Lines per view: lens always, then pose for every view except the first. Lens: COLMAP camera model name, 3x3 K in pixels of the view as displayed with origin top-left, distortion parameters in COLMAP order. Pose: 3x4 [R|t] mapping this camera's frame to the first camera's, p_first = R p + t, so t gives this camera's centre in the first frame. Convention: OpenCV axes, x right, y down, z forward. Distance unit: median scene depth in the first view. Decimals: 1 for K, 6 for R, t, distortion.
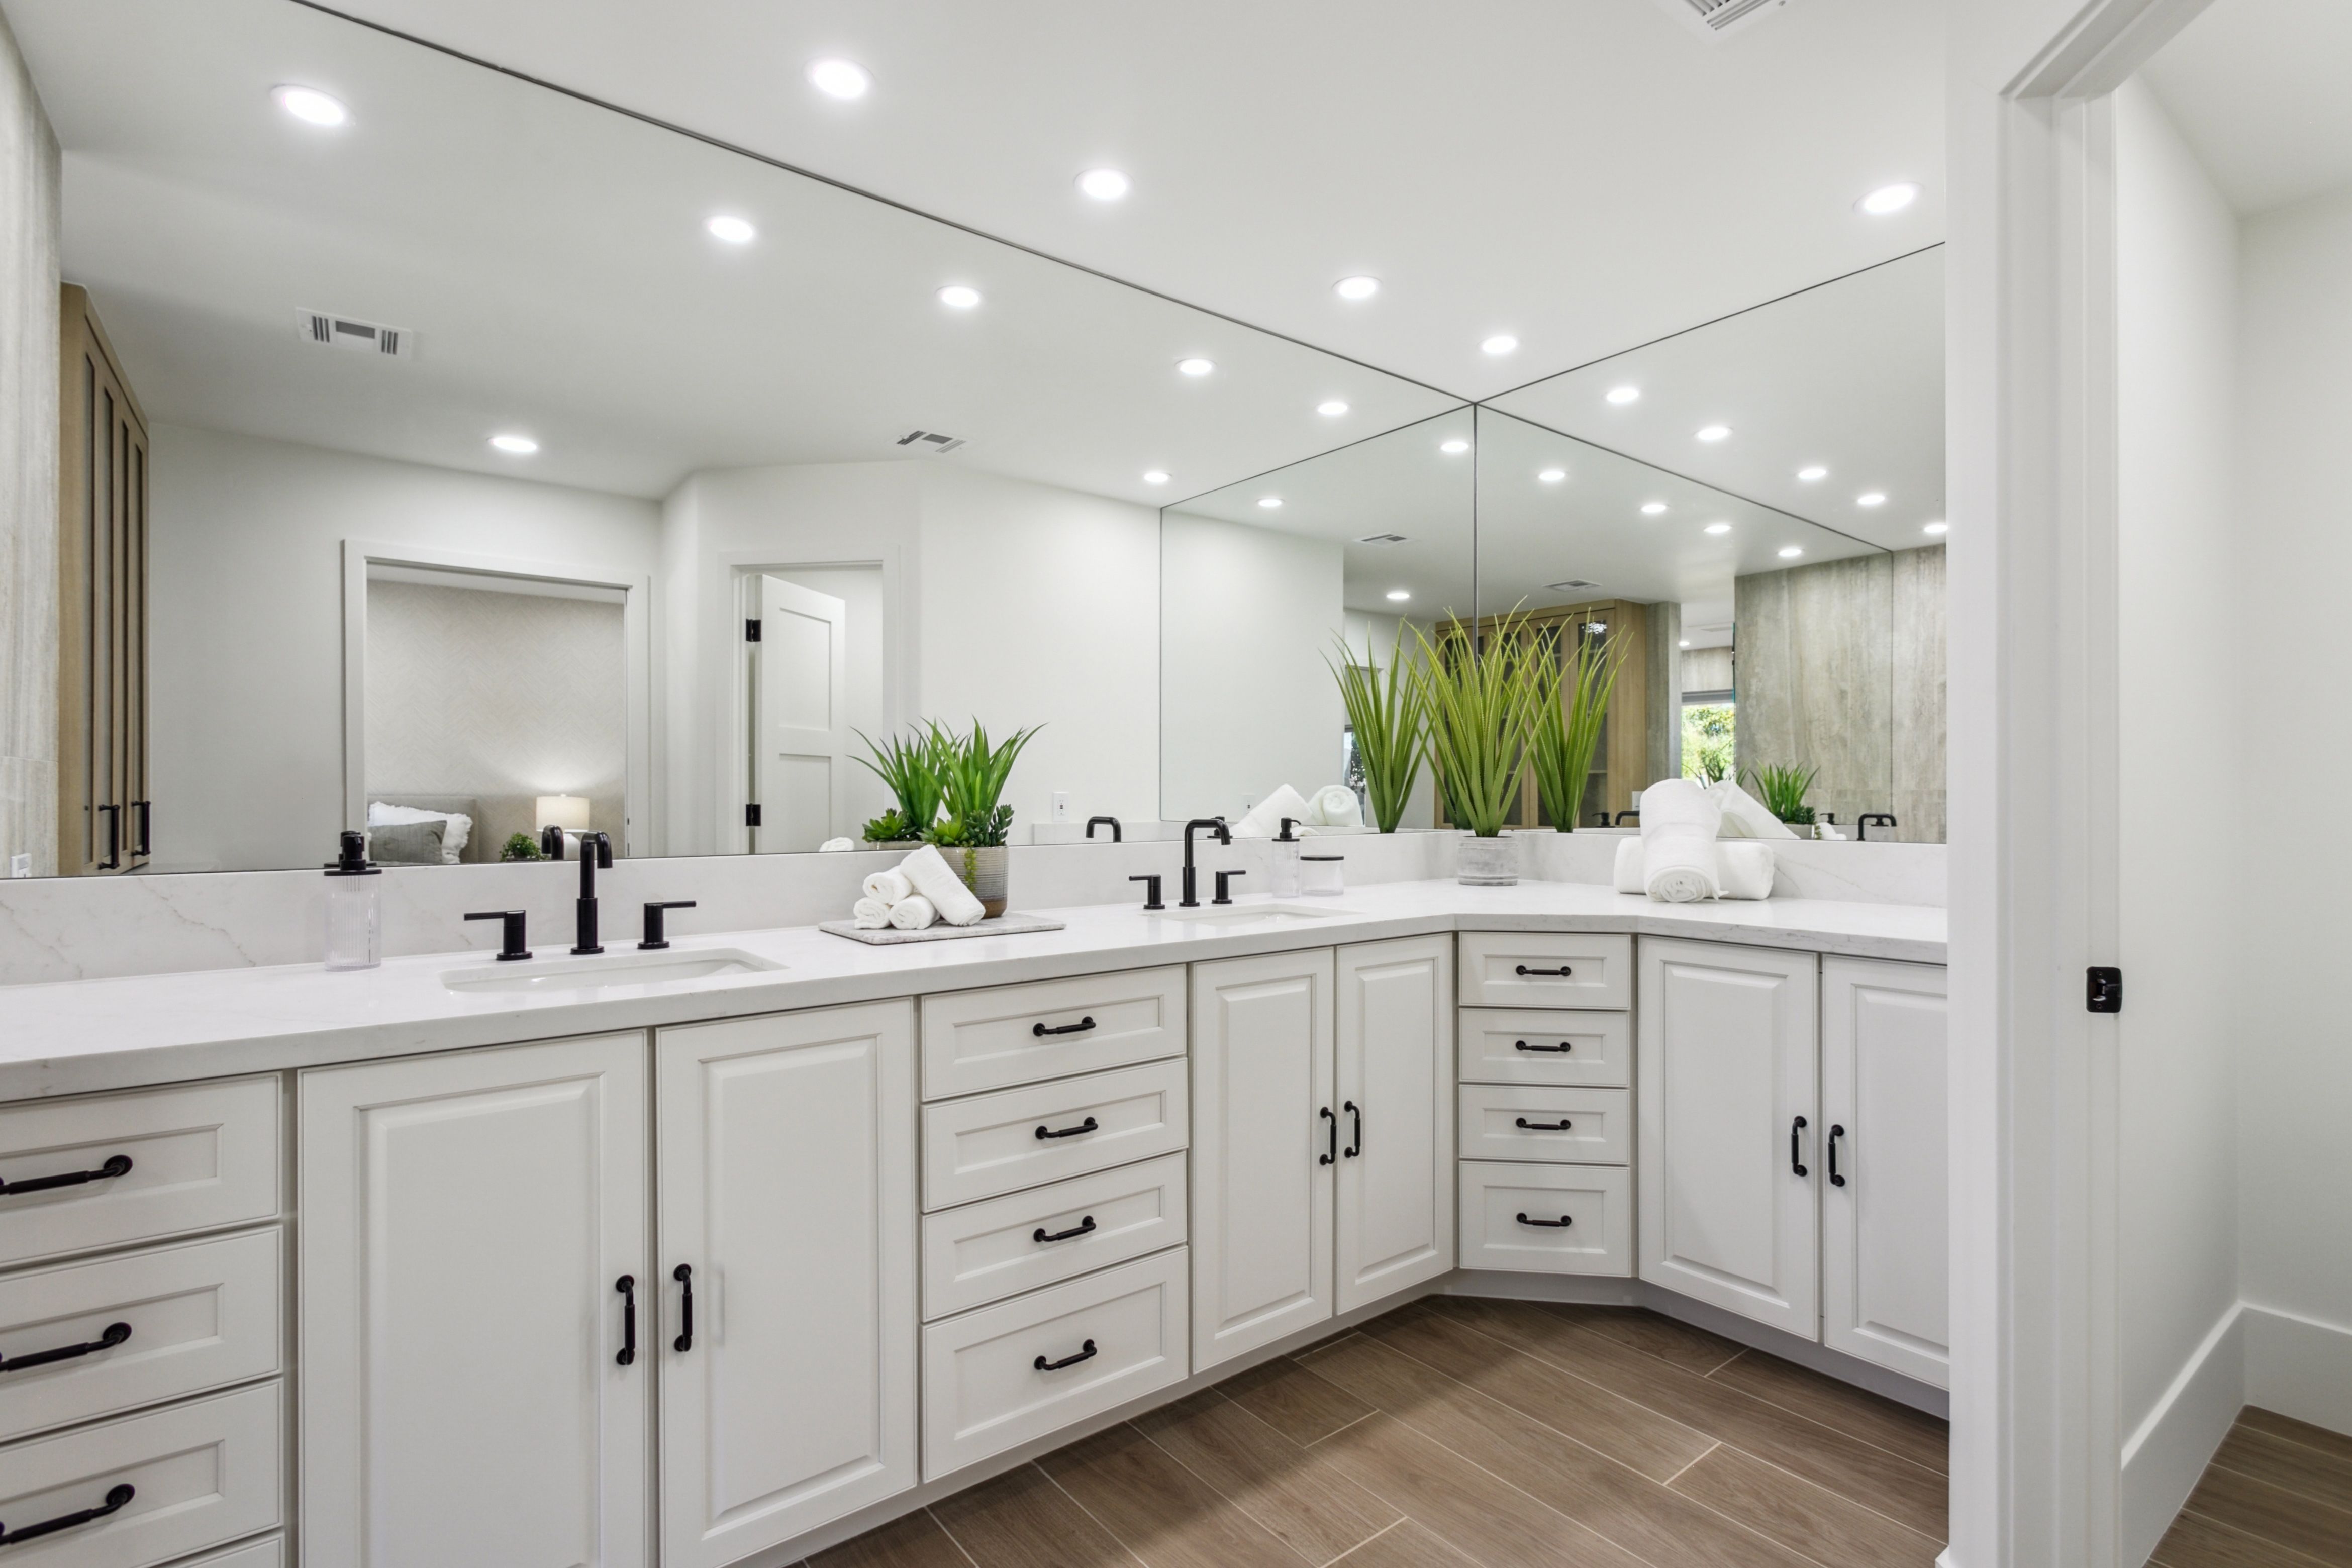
lens RADIAL K [[1116.7, 0, 1174.9], [0, 1116.7, 790.4], [0, 0, 1]] dist [0.001053, 0.000593]
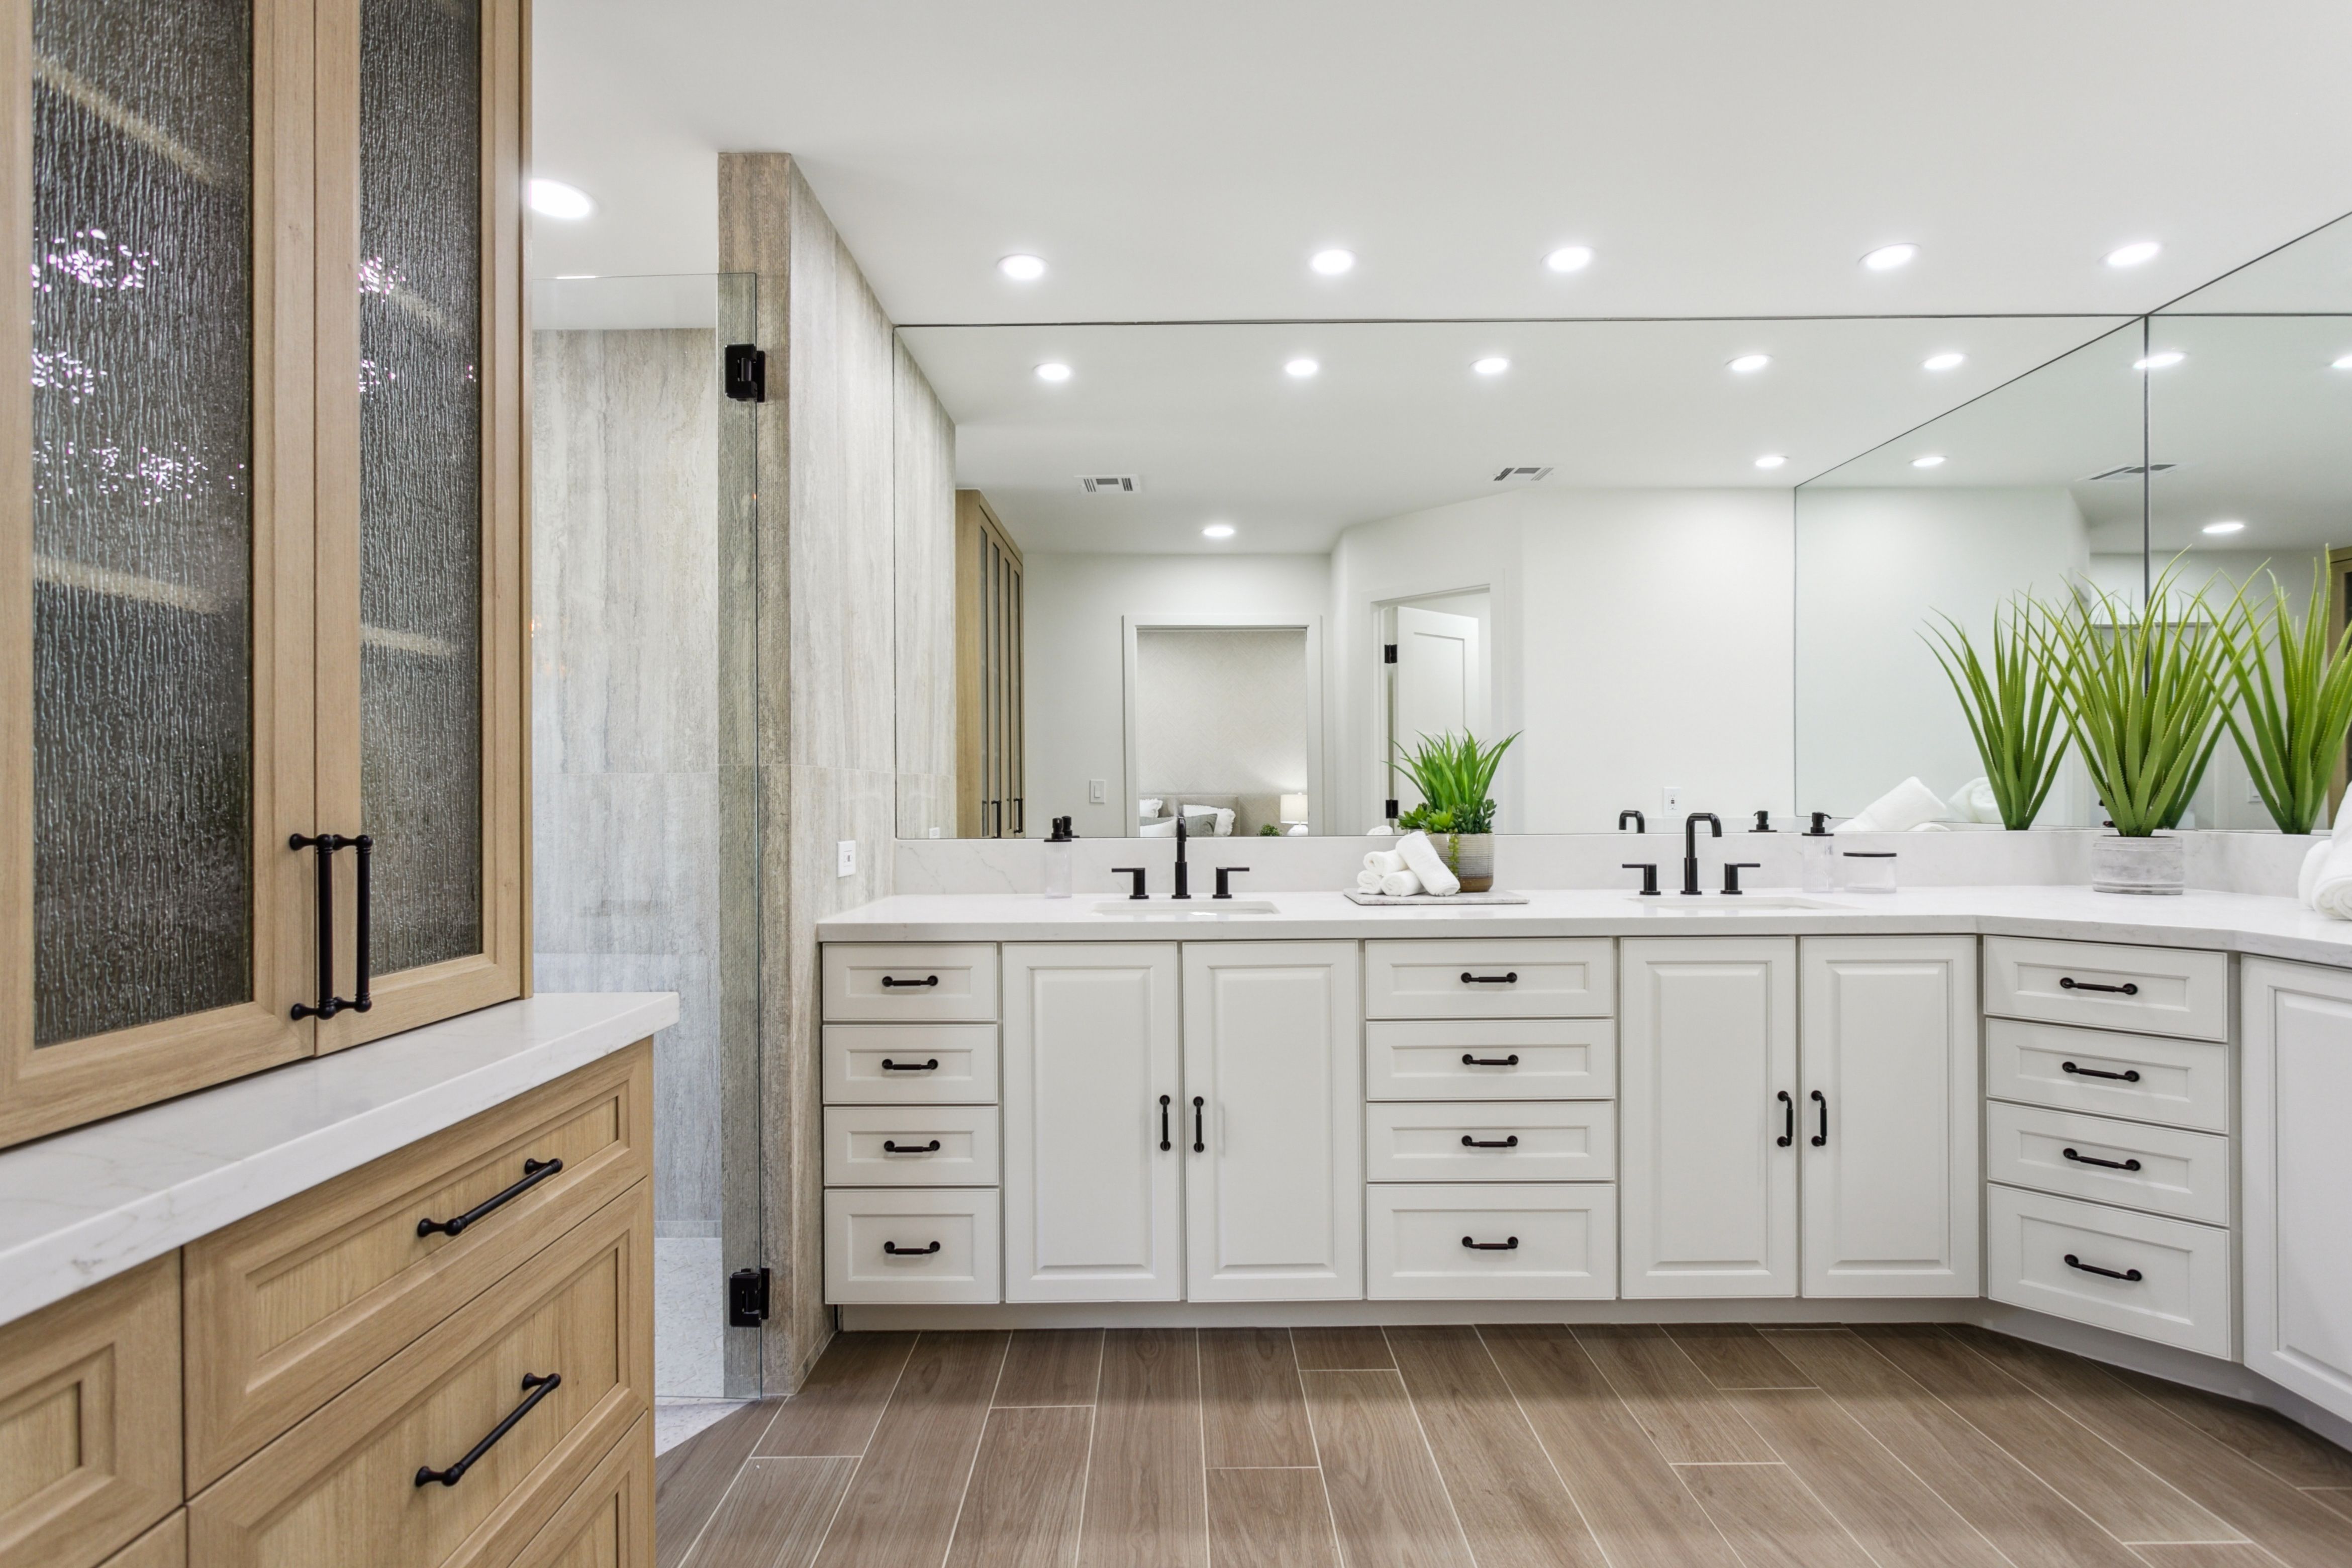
lens RADIAL K [[1120.7, 0, 1176.0], [0, 1120.7, 784.0], [0, 0, 1]] dist [0.003112, 0.001536]
pose [[0.790657, -0.010622, -0.612167, 0.308446], [0.009191, 0.999943, -0.005481, -0.000148], [0.612190, -0.001293, 0.790709, -0.155487]]
